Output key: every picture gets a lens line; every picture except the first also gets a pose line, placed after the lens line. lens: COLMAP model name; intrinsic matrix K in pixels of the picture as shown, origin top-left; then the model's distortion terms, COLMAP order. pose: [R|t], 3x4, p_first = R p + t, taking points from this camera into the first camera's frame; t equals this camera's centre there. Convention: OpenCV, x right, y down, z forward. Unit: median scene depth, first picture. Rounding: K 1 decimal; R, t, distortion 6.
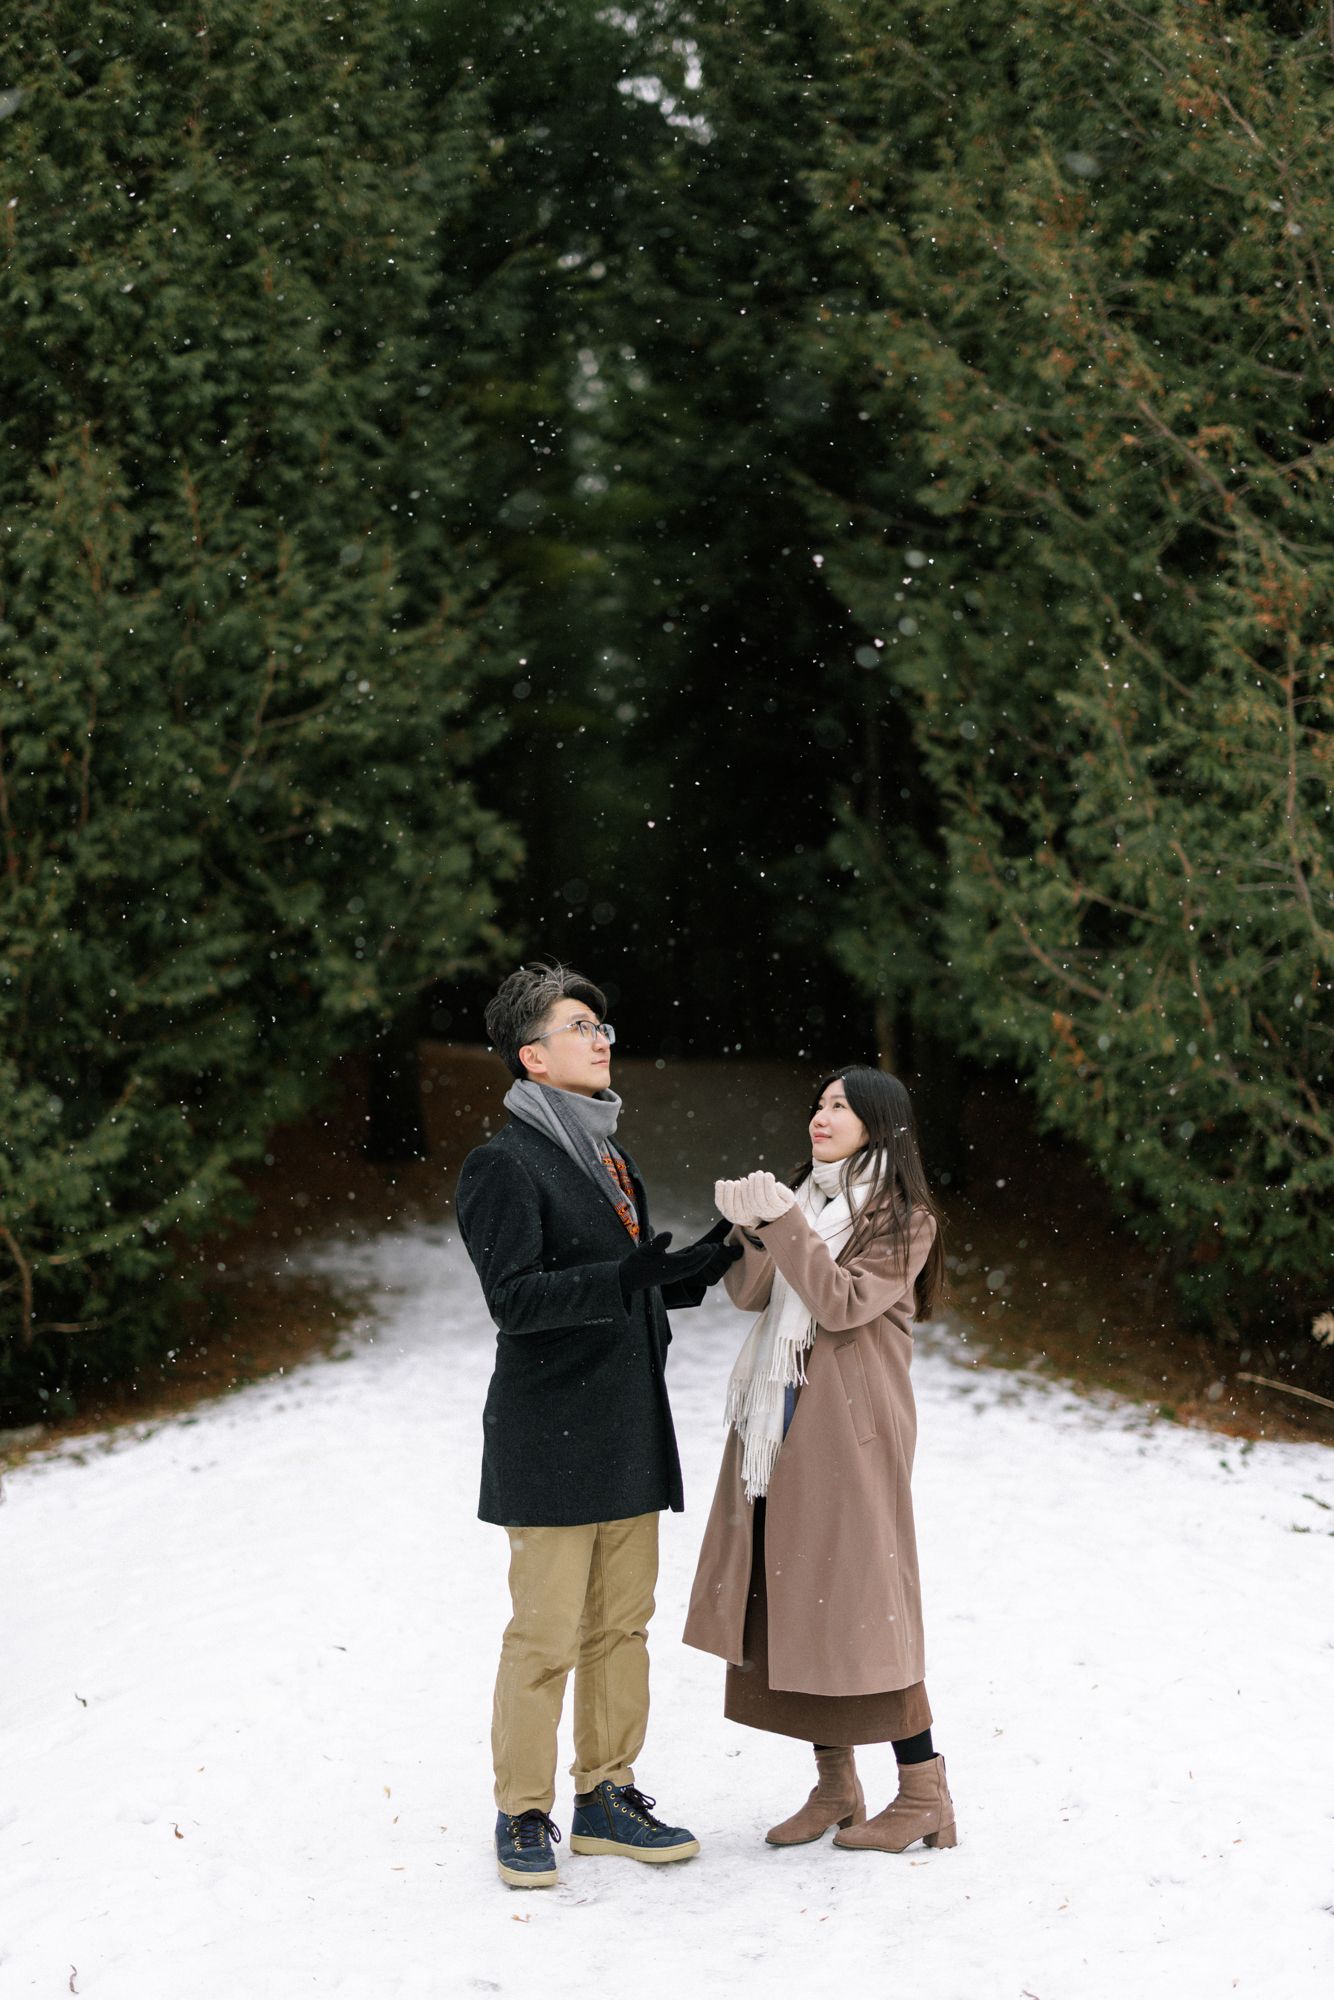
lens RADIAL K [[2760.7, 0, 661.4], [0, 2760.7, 1067.5], [0, 0, 1]] dist [0.021335, 0.051936]
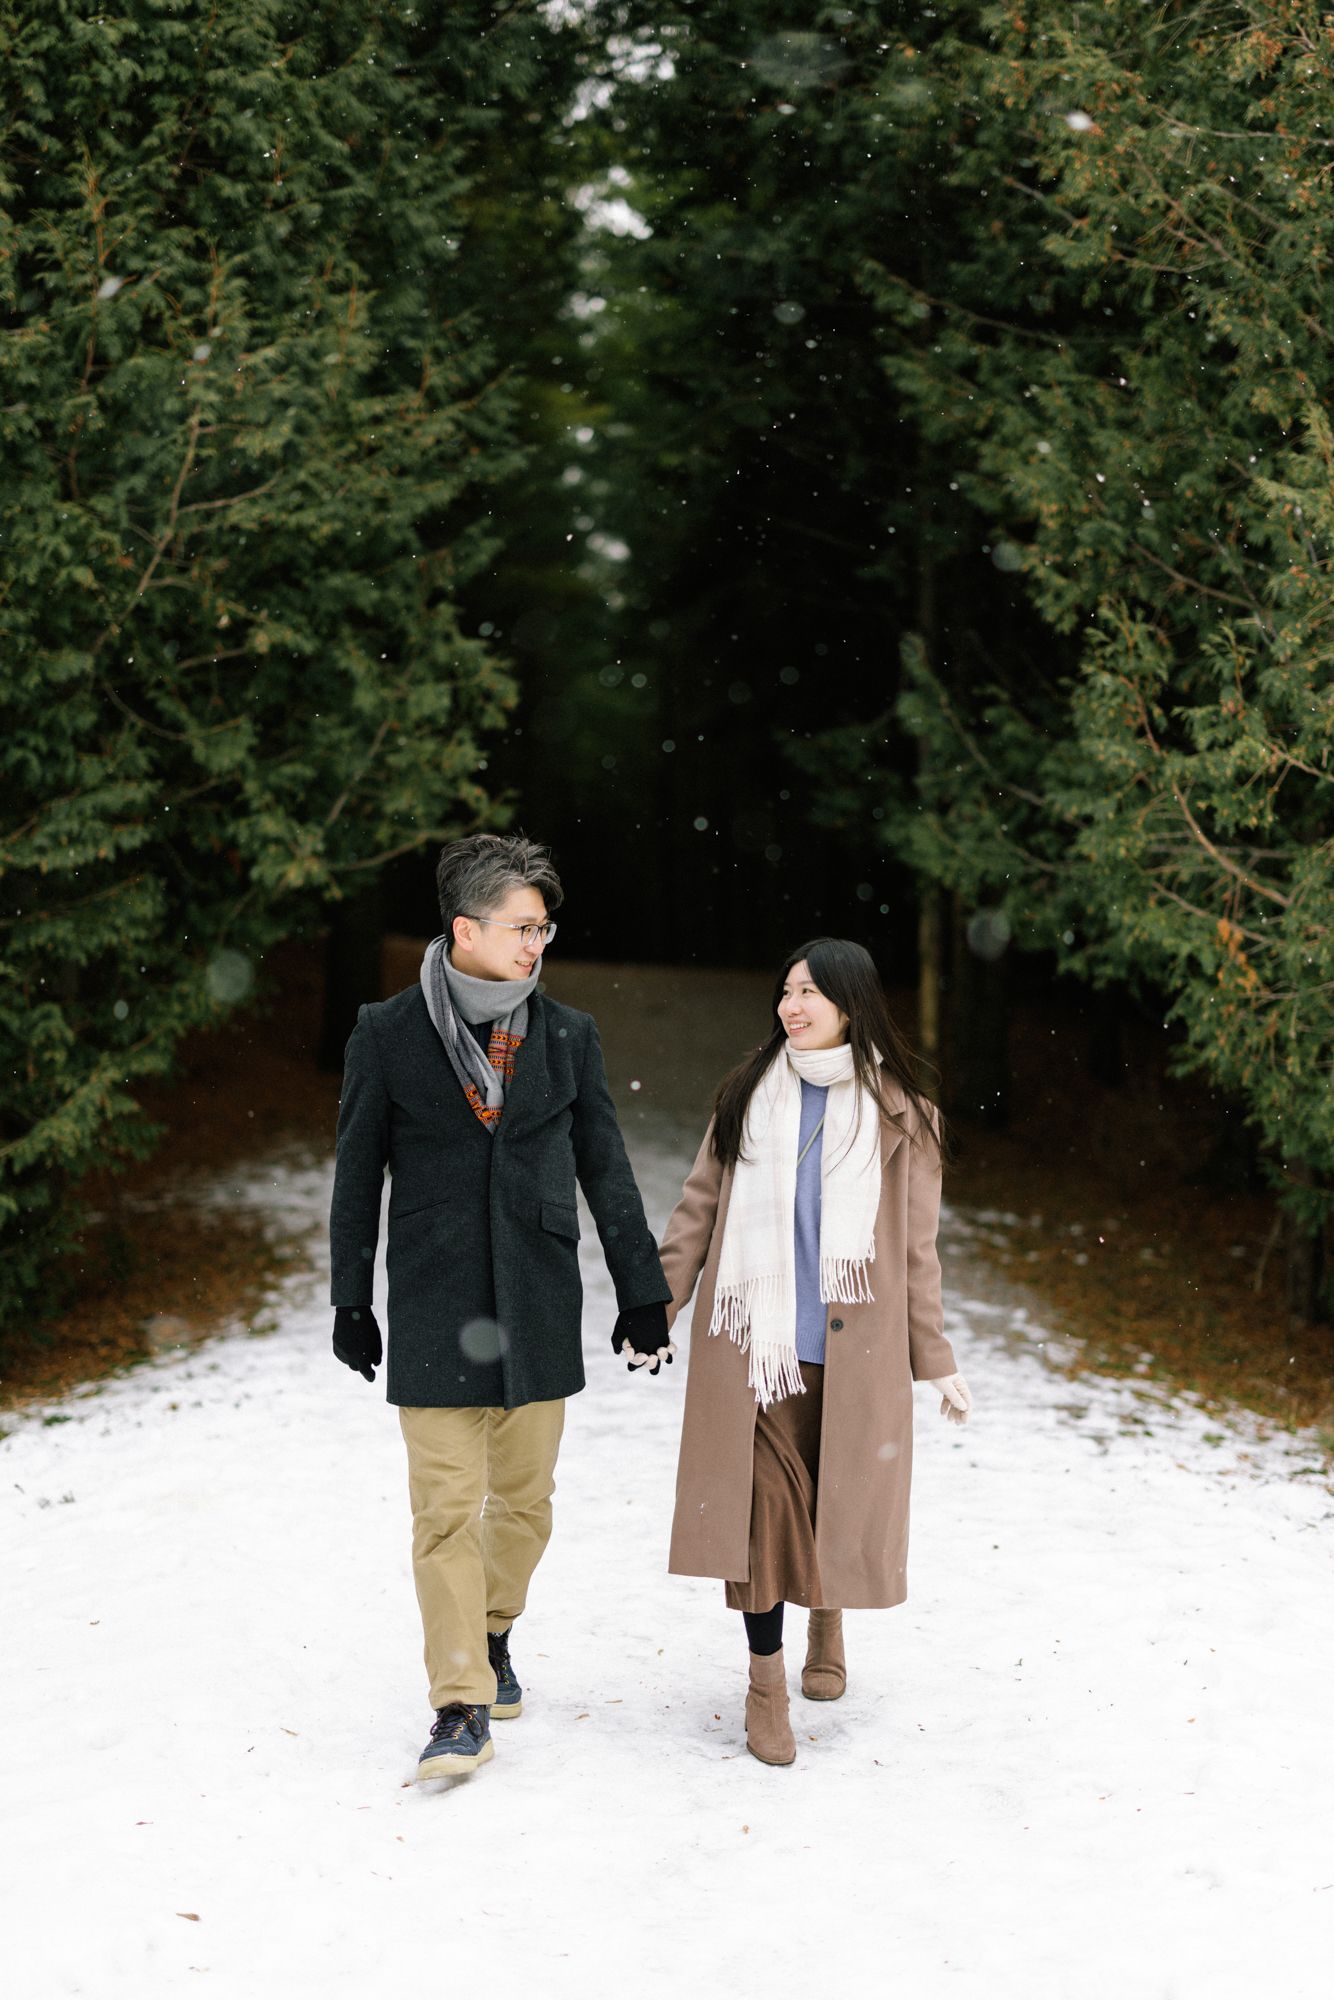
lens RADIAL K [[2762.2, 0, 667.0], [0, 2762.2, 1000.0], [0, 0, 1]] dist [0.082029, 0.041756]
pose [[0.999361, 0.033948, 0.011204, -0.014194], [-0.034070, 0.999360, 0.010868, -0.001067], [-0.010827, -0.011243, 0.999878, 0.224150]]
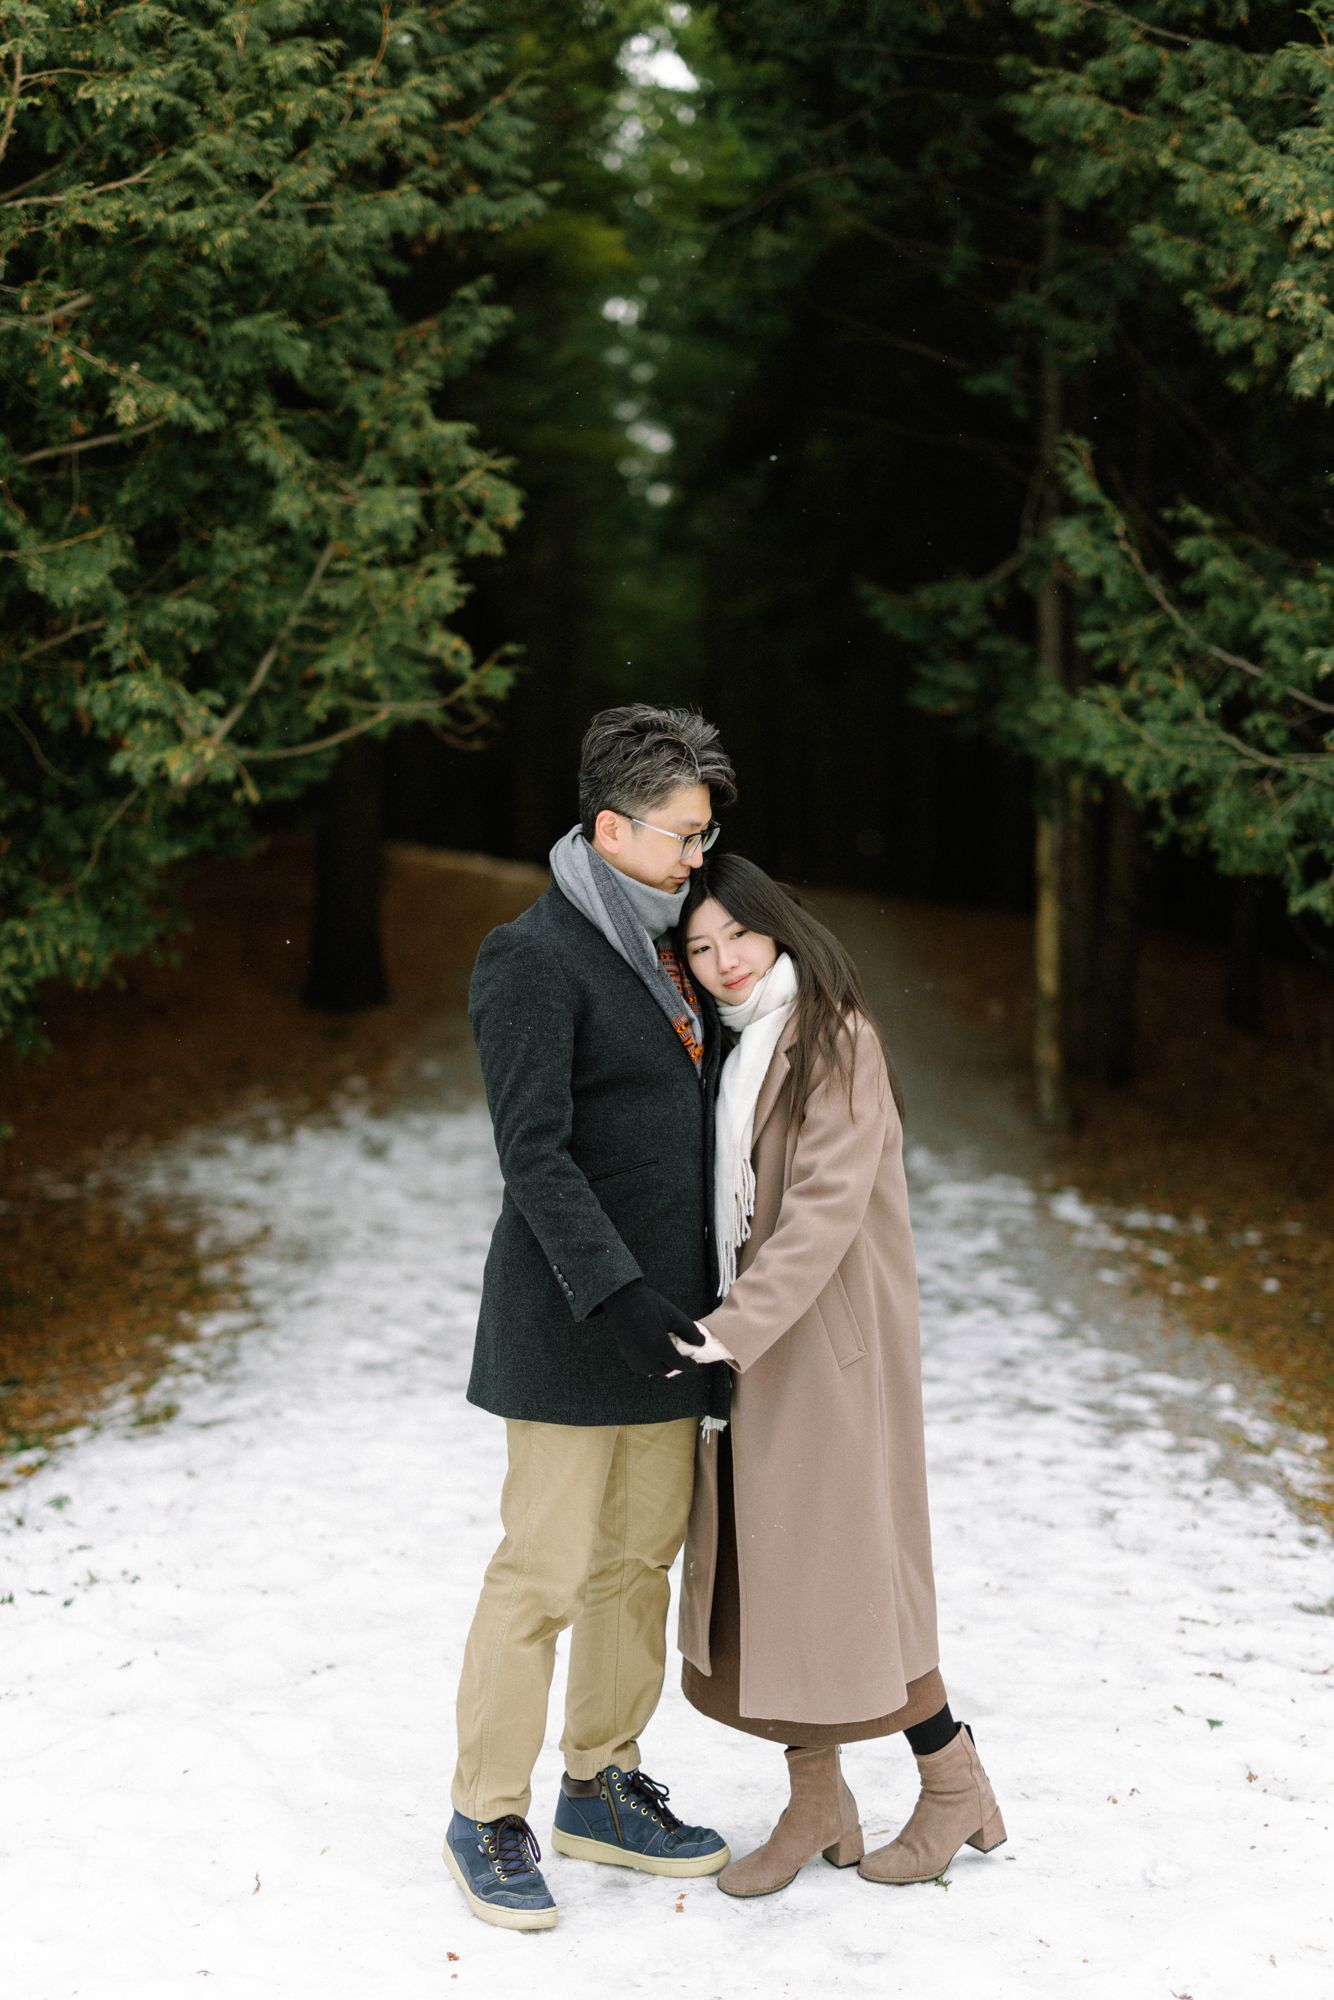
lens RADIAL K [[2760.7, 0, 661.4], [0, 2760.7, 1067.5], [0, 0, 1]] dist [0.021335, 0.051936]
pose [[0.999132, 0.041263, -0.005635, -0.015369], [-0.040763, 0.996668, 0.070645, -0.007732], [0.008531, -0.070354, 0.997486, 0.475300]]
